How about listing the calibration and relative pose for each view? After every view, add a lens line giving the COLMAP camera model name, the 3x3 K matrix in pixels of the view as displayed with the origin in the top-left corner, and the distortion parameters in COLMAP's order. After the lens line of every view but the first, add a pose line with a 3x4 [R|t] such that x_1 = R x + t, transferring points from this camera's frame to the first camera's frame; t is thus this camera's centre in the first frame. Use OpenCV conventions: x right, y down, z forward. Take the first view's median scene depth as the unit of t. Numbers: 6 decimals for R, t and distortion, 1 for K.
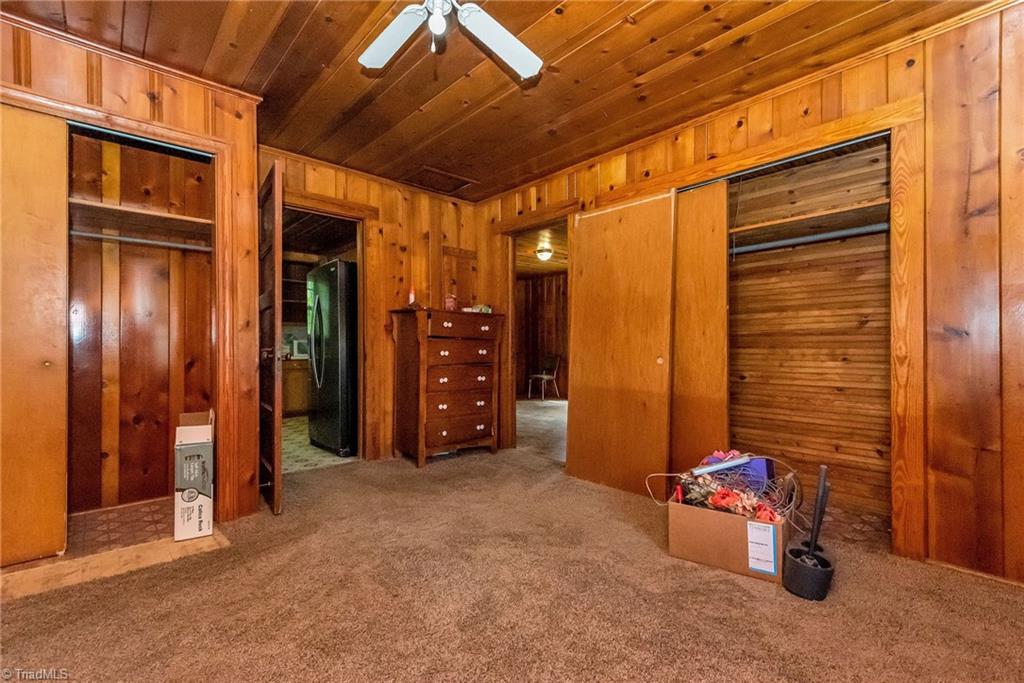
lens RADIAL K [[465.8, 0, 512.2], [0, 465.8, 344.4], [0, 0, 1]] dist [0.030016, -0.001377]
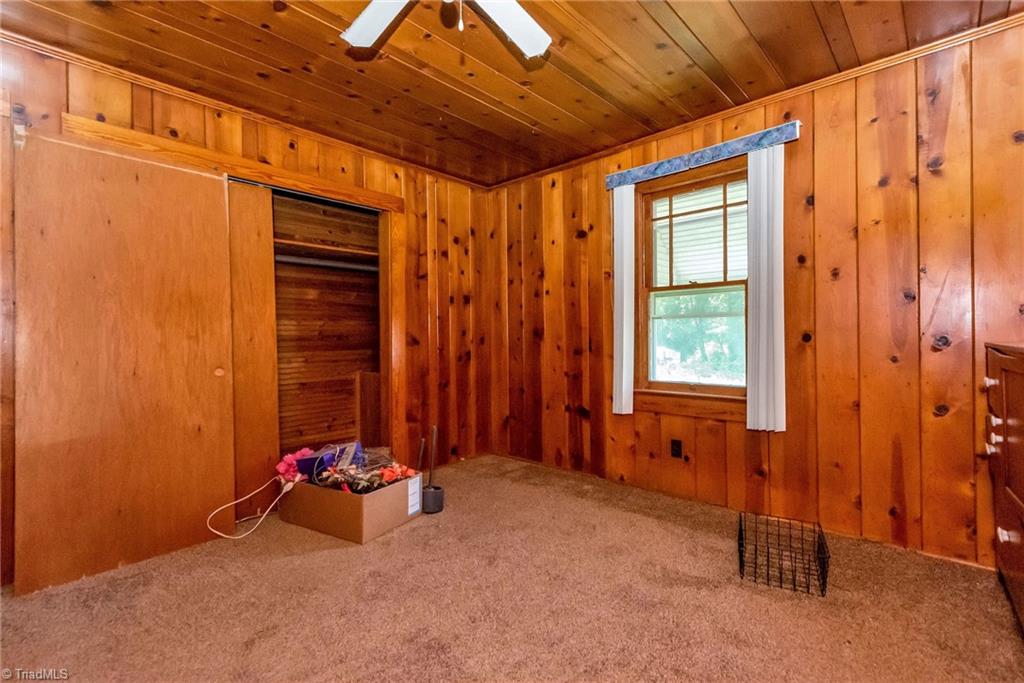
lens RADIAL K [[465.8, 0, 515.6], [0, 465.8, 340.3], [0, 0, 1]] dist [0.030016, -0.001377]
pose [[-0.099253, -0.002338, 0.995059, -0.613545], [0.004167, 0.999987, 0.002765, -0.023909], [-0.995054, 0.004421, -0.099242, 0.580802]]
